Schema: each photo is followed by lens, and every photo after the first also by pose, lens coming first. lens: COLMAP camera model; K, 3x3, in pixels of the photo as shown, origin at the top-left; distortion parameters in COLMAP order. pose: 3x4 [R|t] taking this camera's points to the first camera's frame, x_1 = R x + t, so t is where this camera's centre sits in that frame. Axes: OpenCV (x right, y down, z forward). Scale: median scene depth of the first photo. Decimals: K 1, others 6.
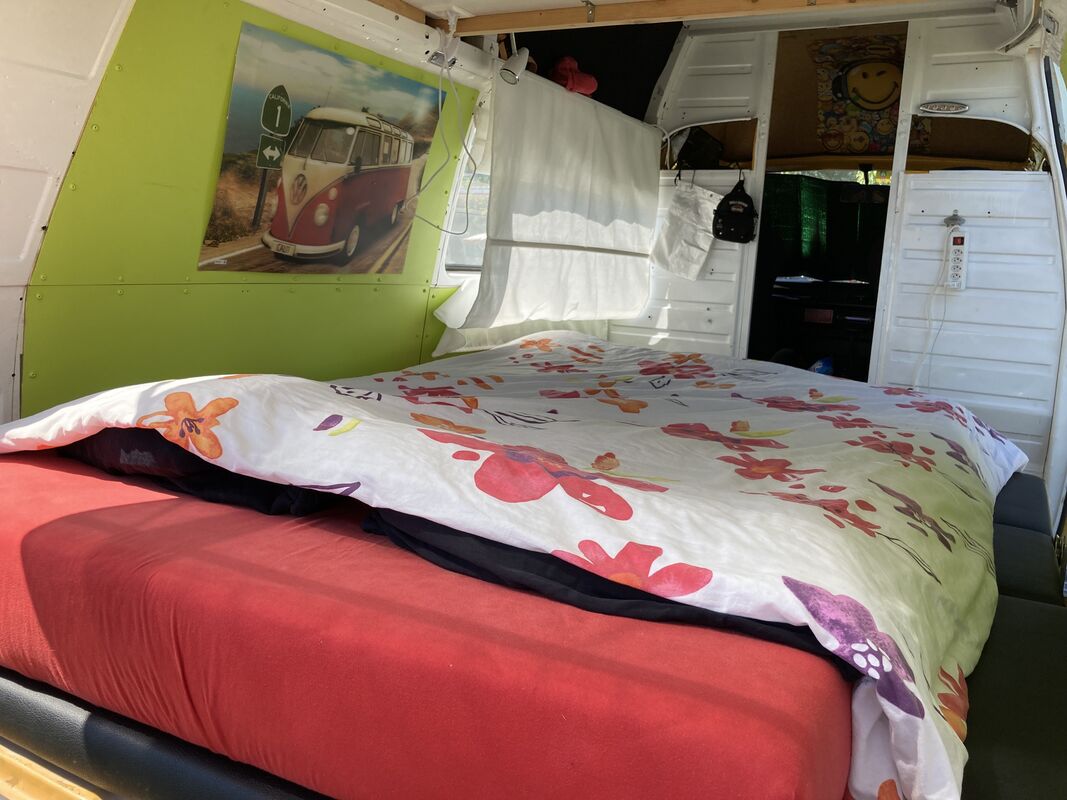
lens RADIAL K [[876.0, 0, 533.8], [0, 876.0, 399.7], [0, 0, 1]] dist [-0.006297, 0.003122]
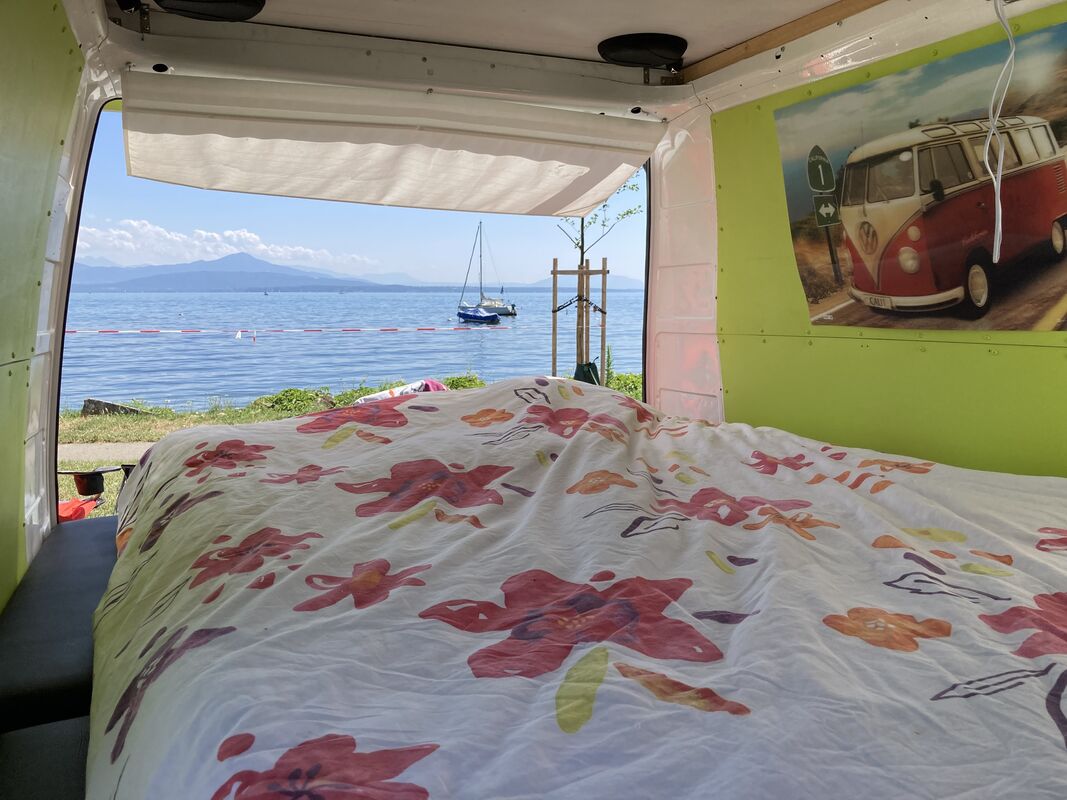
lens RADIAL K [[876.0, 0, 528.9], [0, 876.0, 402.6], [0, 0, 1]] dist [-0.006297, 0.003122]
pose [[-0.613312, 0.050223, -0.788242, 0.697186], [-0.139284, 0.975459, 0.170525, -0.179256], [0.777463, 0.214375, -0.591265, 1.315683]]
